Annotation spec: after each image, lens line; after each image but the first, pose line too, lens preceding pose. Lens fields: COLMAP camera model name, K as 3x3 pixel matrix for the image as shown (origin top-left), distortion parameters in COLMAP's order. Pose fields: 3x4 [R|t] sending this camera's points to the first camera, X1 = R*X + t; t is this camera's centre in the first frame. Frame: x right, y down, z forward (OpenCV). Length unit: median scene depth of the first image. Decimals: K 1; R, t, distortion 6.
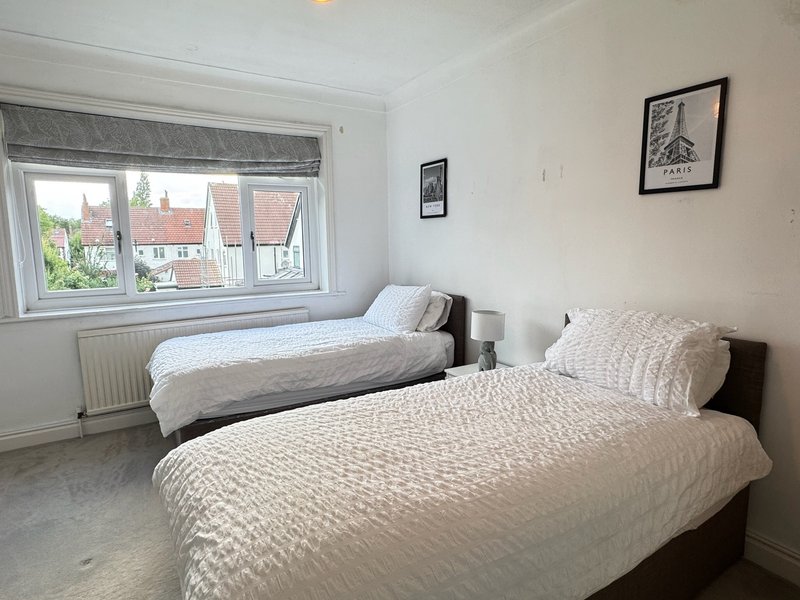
lens RADIAL K [[454.7, 0, 396.6], [0, 454.7, 298.4], [0, 0, 1]] dist [-0.004499, 0.000545]
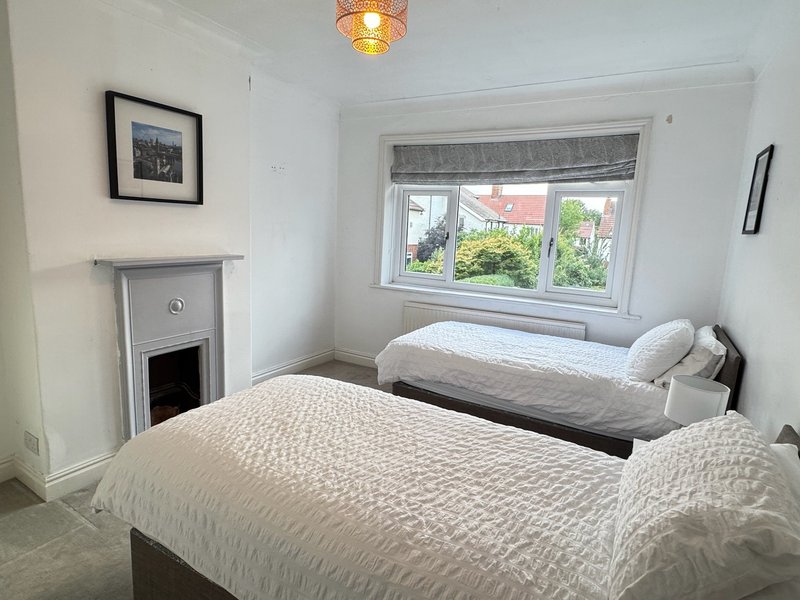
lens RADIAL K [[454.7, 0, 393.7], [0, 454.7, 300.4], [0, 0, 1]] dist [-0.004499, 0.000545]
pose [[0.474184, 0.176956, -0.862460, 0.582308], [-0.161348, 0.980469, 0.112459, -0.096697], [0.865515, 0.085830, 0.493474, 0.297292]]
